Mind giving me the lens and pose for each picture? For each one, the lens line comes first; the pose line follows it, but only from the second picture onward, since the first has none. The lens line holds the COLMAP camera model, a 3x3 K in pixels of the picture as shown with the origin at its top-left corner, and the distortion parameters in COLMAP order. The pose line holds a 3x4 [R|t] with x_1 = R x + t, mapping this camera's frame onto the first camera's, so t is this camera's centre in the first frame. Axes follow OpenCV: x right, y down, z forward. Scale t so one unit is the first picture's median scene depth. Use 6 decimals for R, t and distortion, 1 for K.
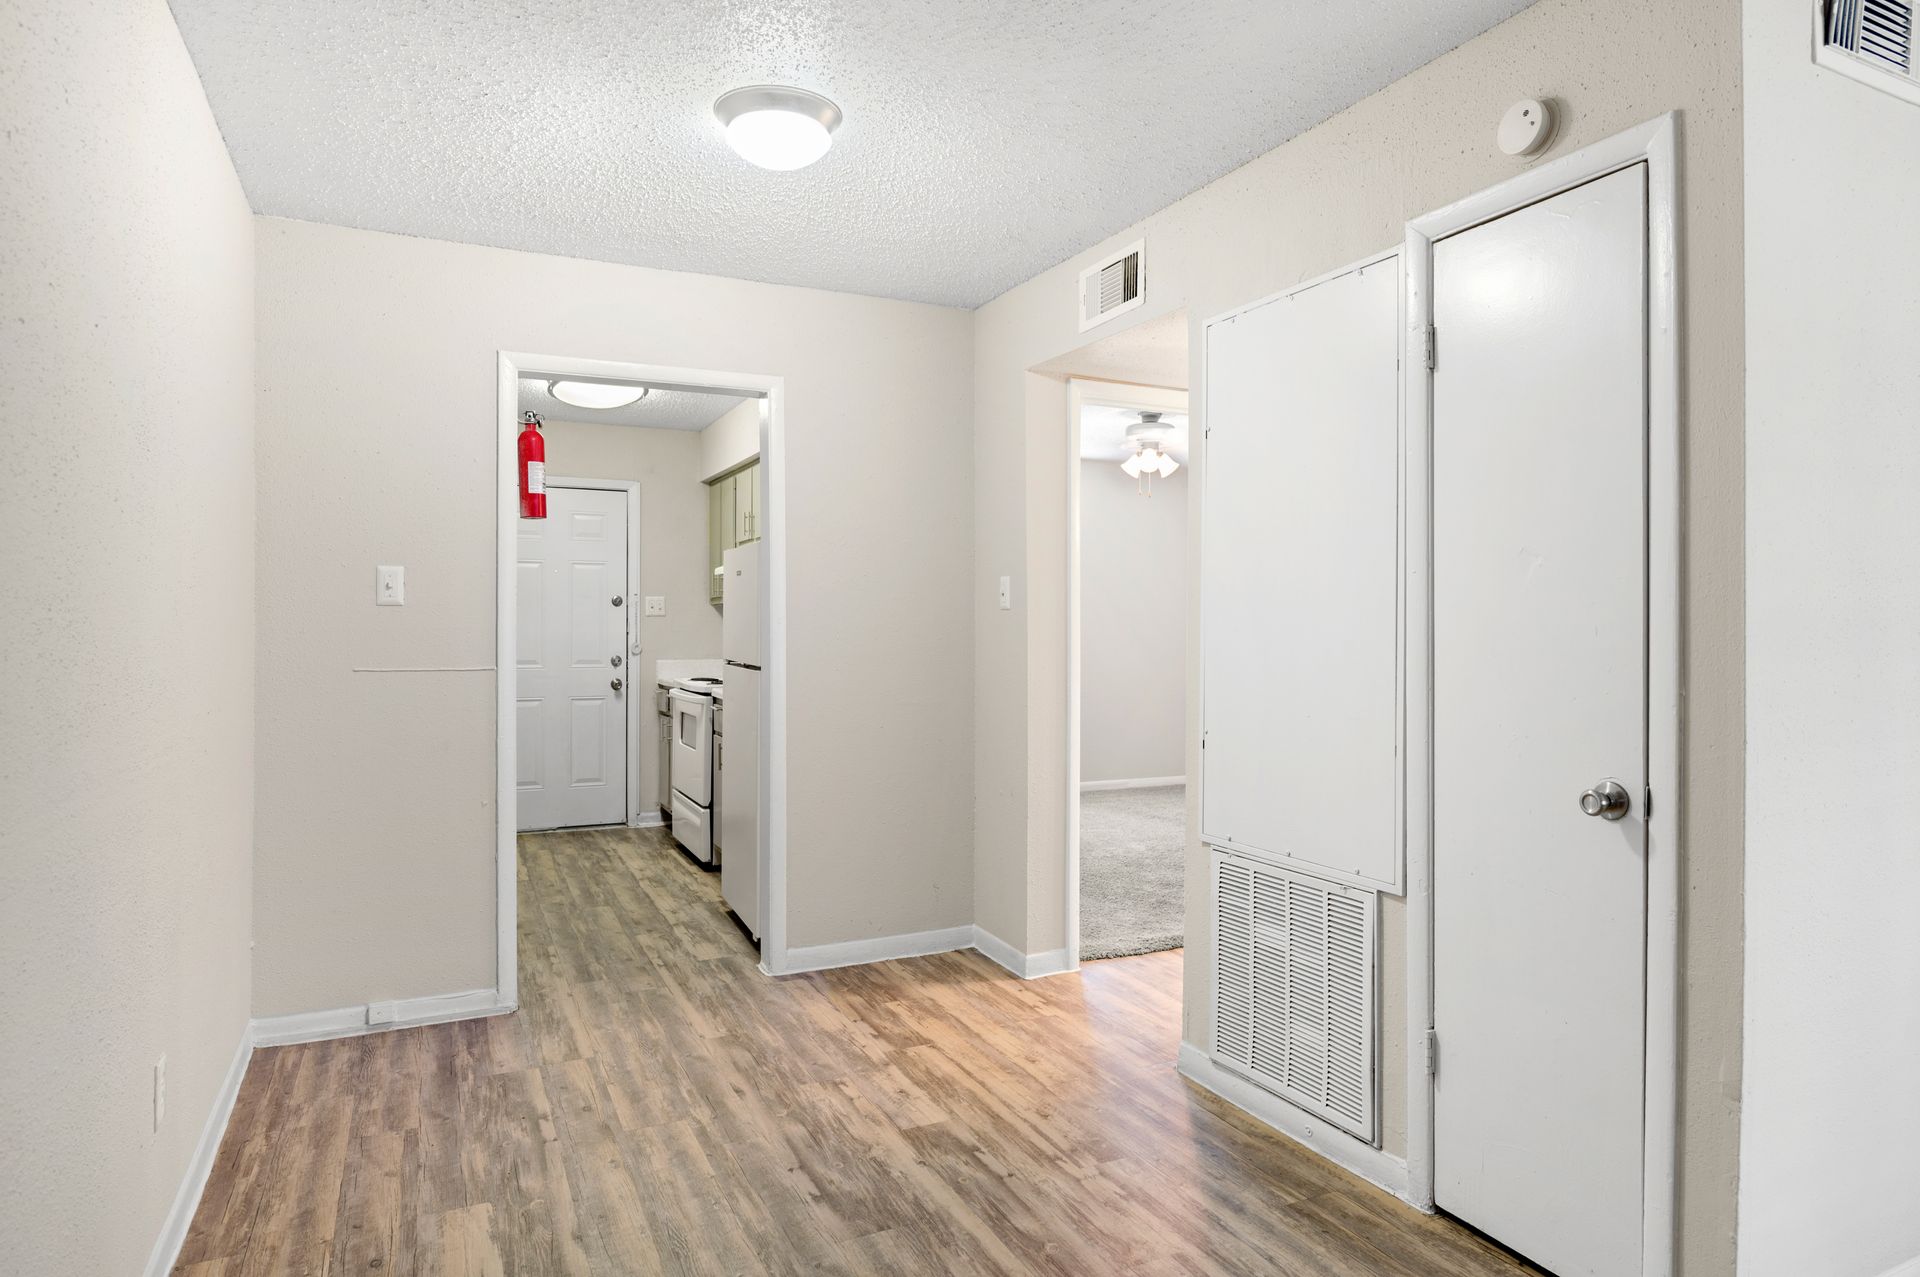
lens RADIAL K [[1112.5, 0, 960.0], [0, 1112.5, 638.5], [0, 0, 1]] dist [-0.000840, -0.000011]
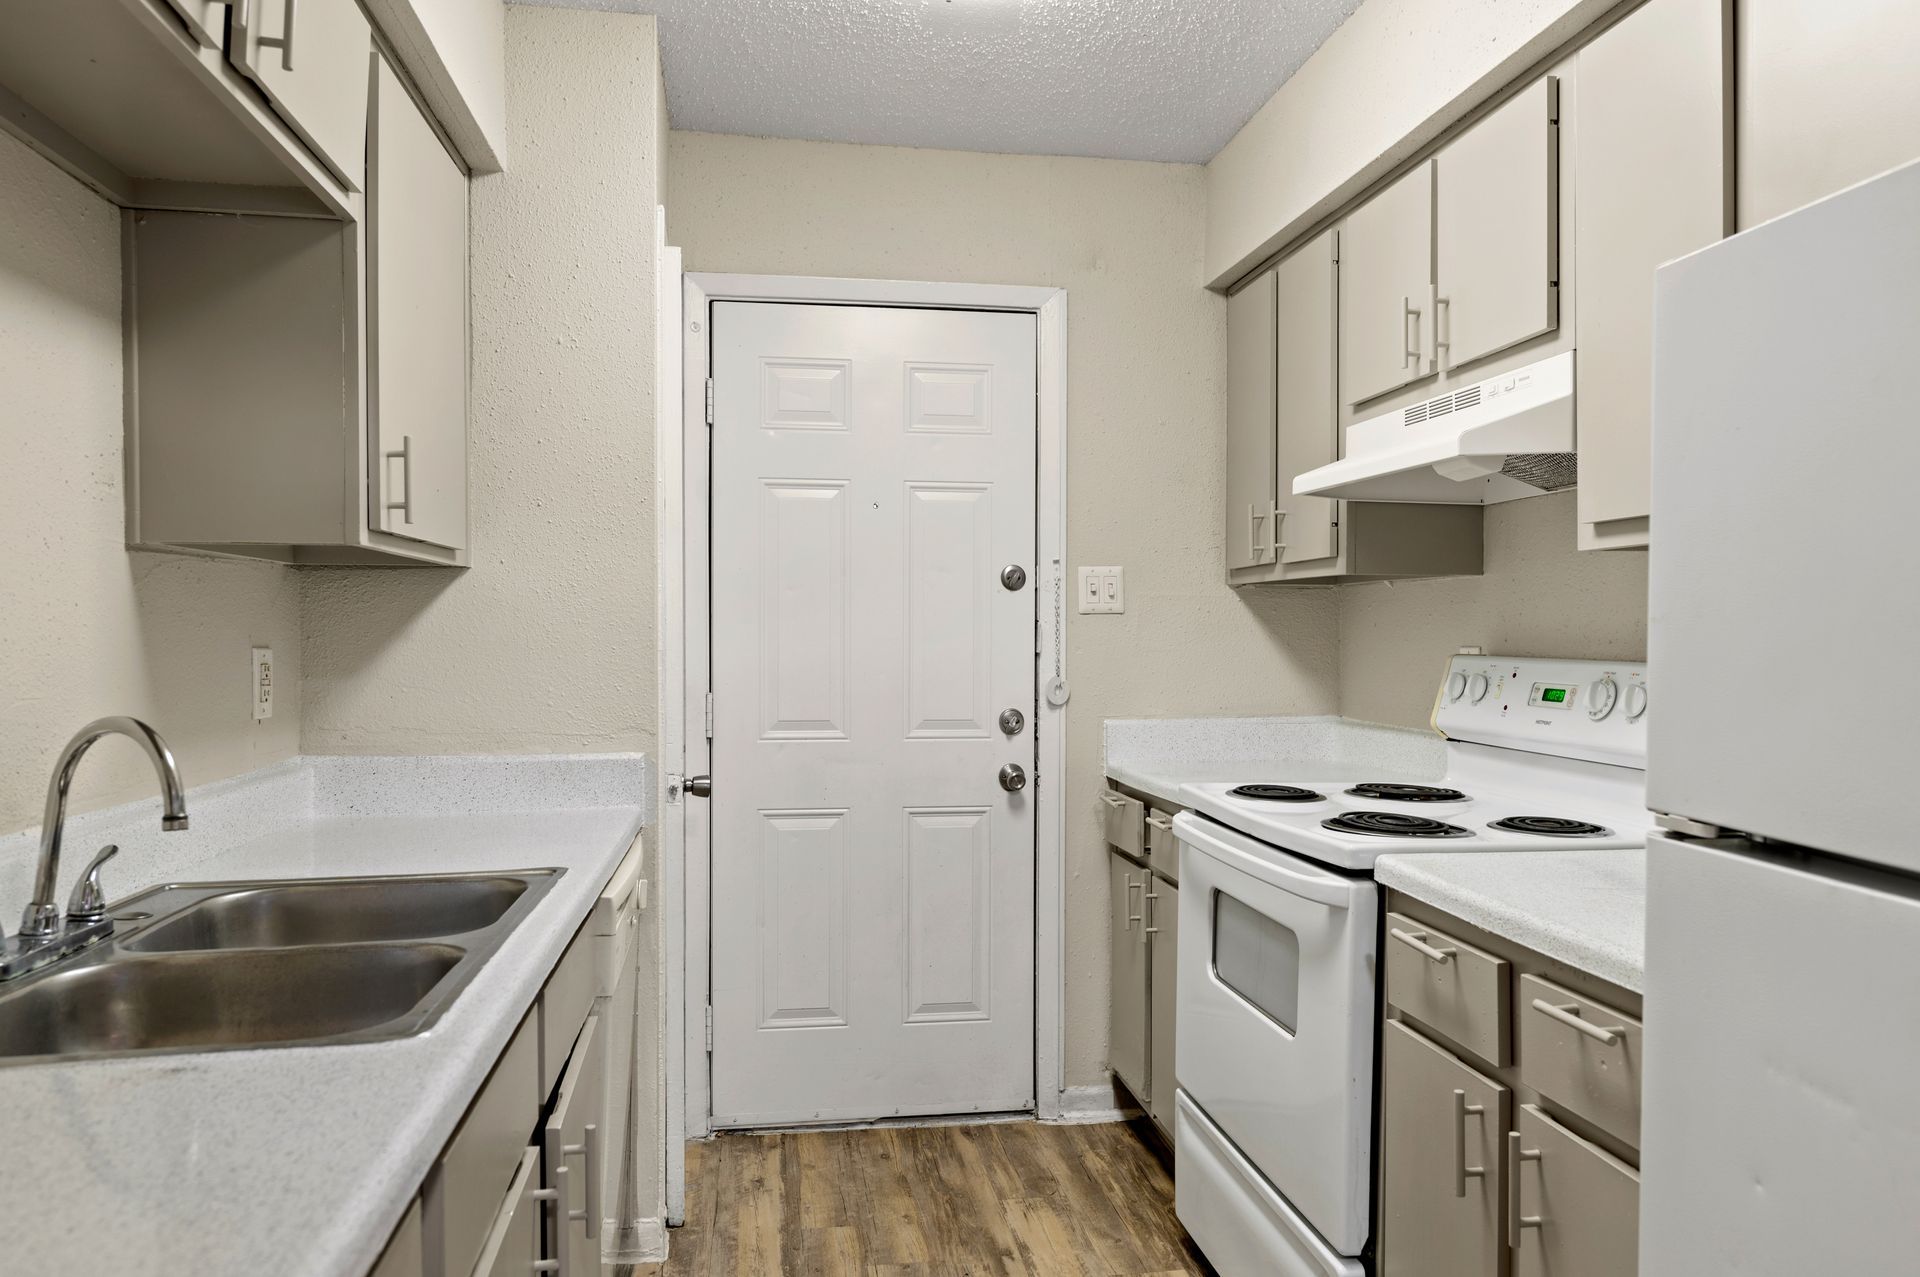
lens RADIAL K [[1307.7, 0, 956.4], [0, 1307.7, 647.8], [0, 0, 1]] dist [-0.000424, -0.002014]
pose [[0.958447, 0.001441, -0.285268, -0.189088], [-0.001145, 0.999999, 0.001205, -0.008027], [0.285269, -0.000829, 0.958447, 0.524860]]
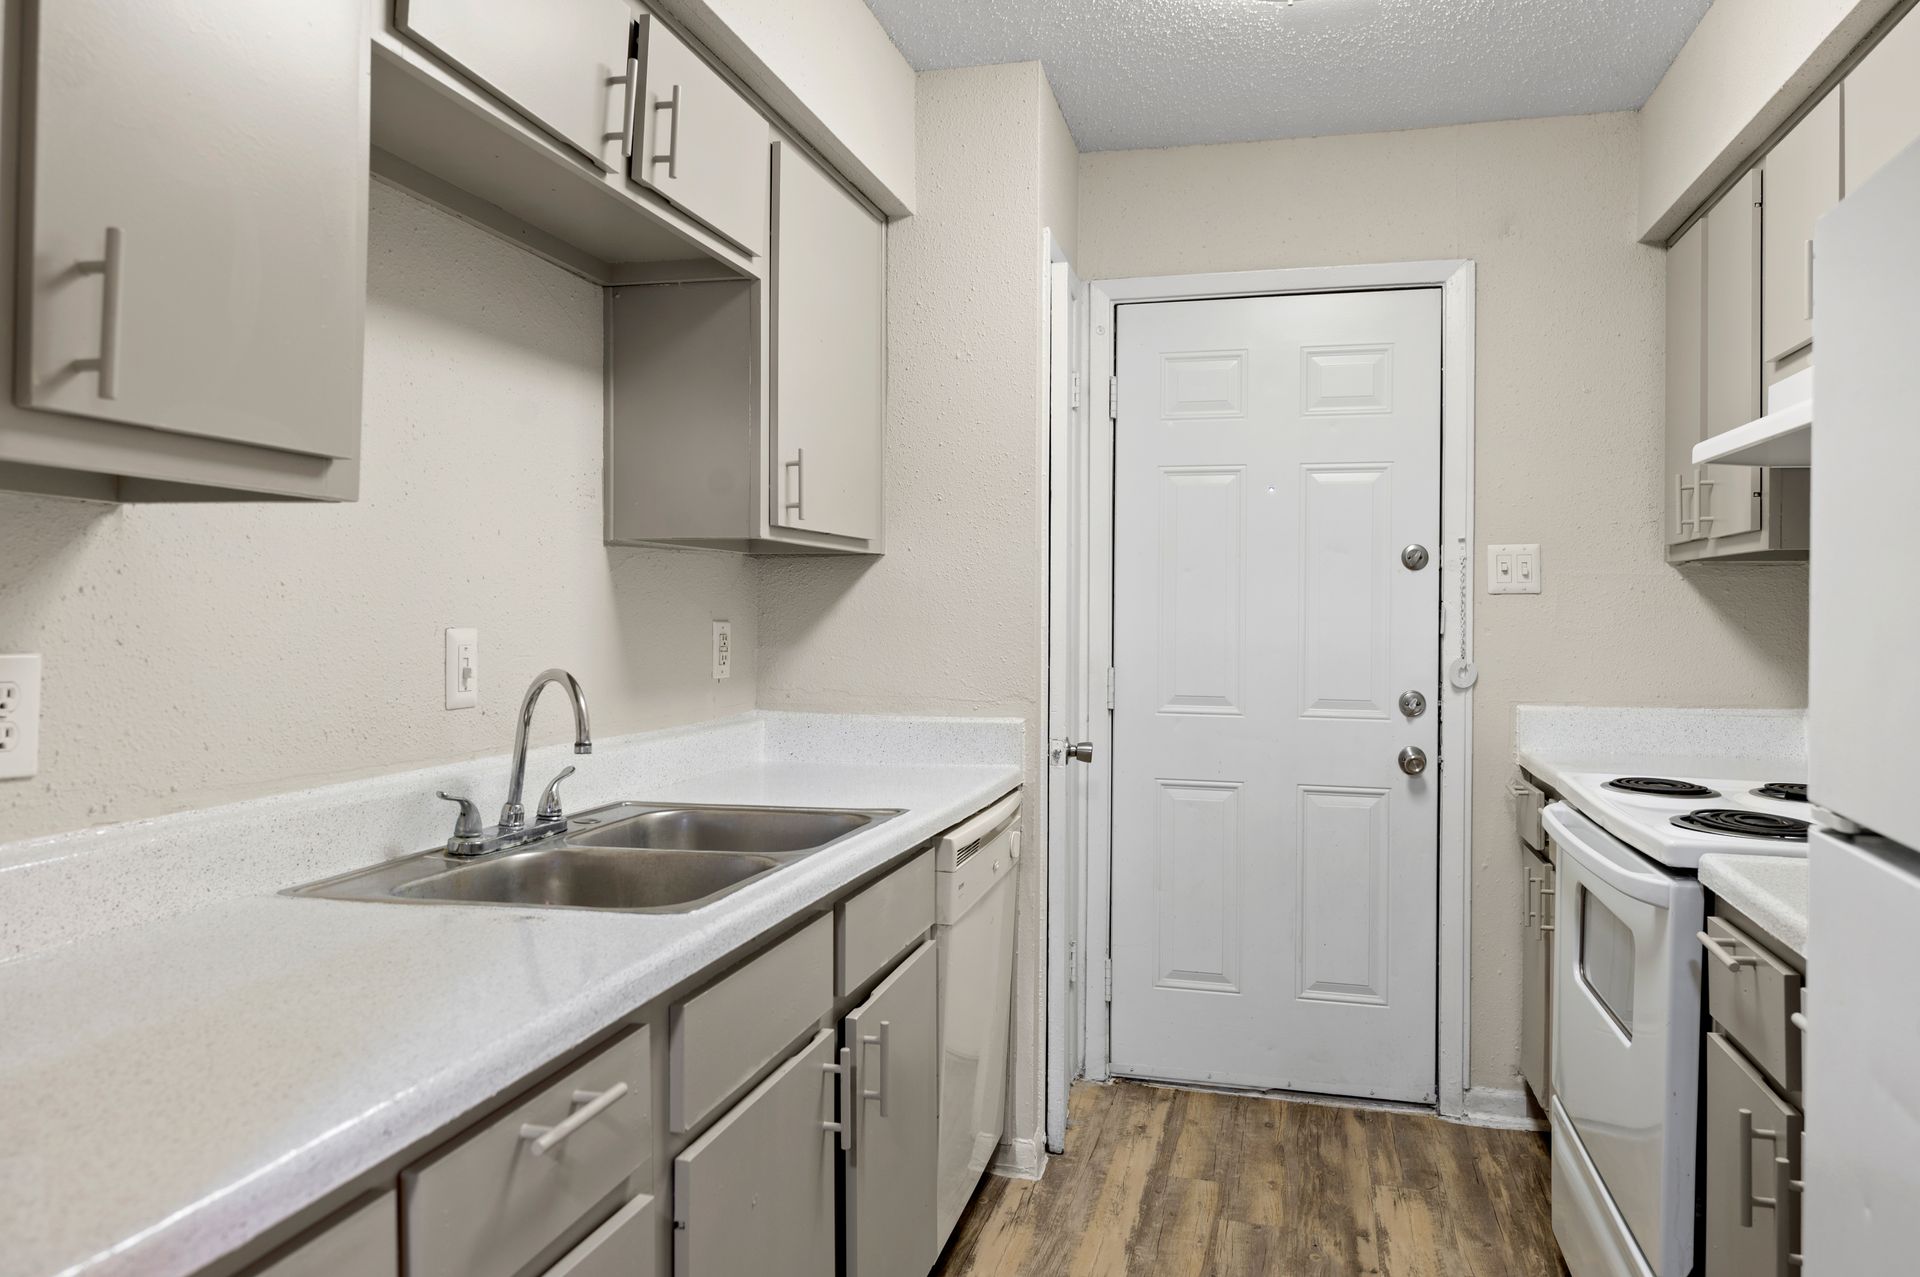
lens RADIAL K [[1296.9, 0, 956.6], [0, 1296.9, 607.4], [0, 0, 1]] dist [-0.001076, 0.000260]
pose [[0.766939, -0.000158, -0.641720, -0.131486], [-0.010581, 0.999861, -0.012892, -0.007346], [0.641633, 0.016678, 0.766830, 0.526113]]
